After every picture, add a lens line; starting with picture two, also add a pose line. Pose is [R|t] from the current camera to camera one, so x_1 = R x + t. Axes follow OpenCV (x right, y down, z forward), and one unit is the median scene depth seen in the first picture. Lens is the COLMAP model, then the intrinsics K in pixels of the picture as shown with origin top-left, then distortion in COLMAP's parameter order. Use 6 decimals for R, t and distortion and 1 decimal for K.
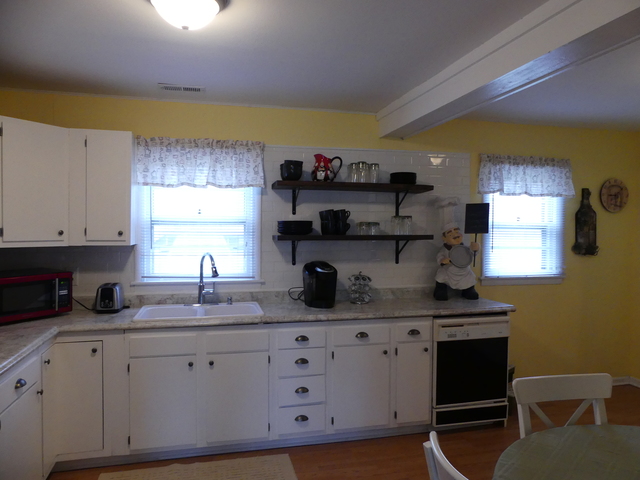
lens RADIAL K [[484.9, 0, 323.1], [0, 484.9, 241.8], [0, 0, 1]] dist [0.000354, -0.001439]
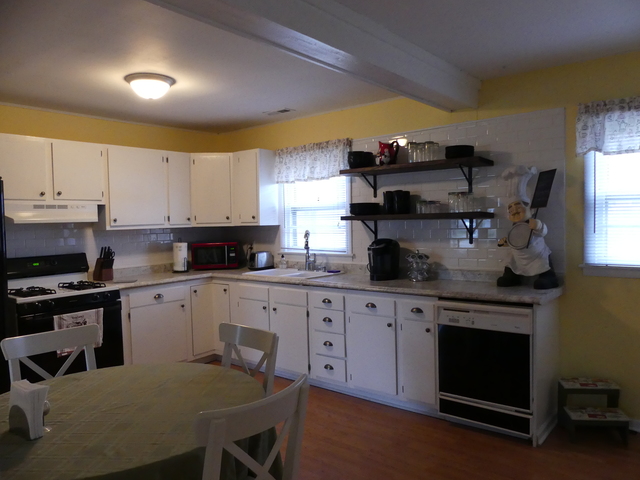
lens RADIAL K [[484.9, 0, 324.6], [0, 484.9, 237.3], [0, 0, 1]] dist [0.000354, -0.001439]
pose [[0.597421, 0.009459, -0.801872, 0.830386], [0.002817, 0.999900, 0.013894, 0.021816], [0.801923, -0.010560, 0.597334, 0.247862]]
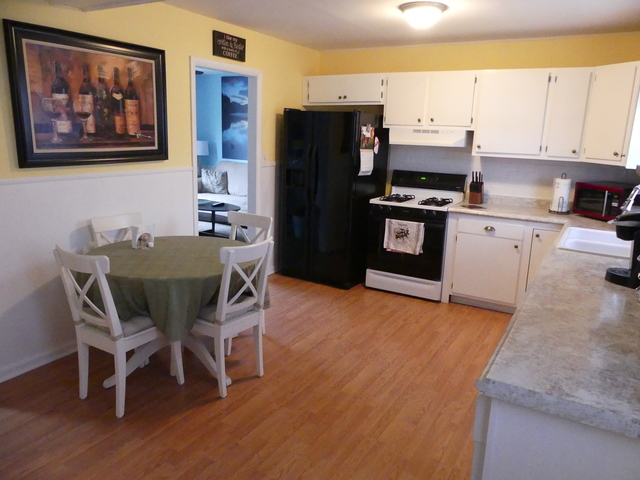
lens RADIAL K [[484.9, 0, 320.4], [0, 484.9, 241.9], [0, 0, 1]] dist [0.000354, -0.001439]
pose [[-0.695425, 0.122262, -0.708121, 0.730313], [-0.066485, 0.970246, 0.232813, -0.031566], [0.715516, 0.208984, -0.666605, 1.156312]]
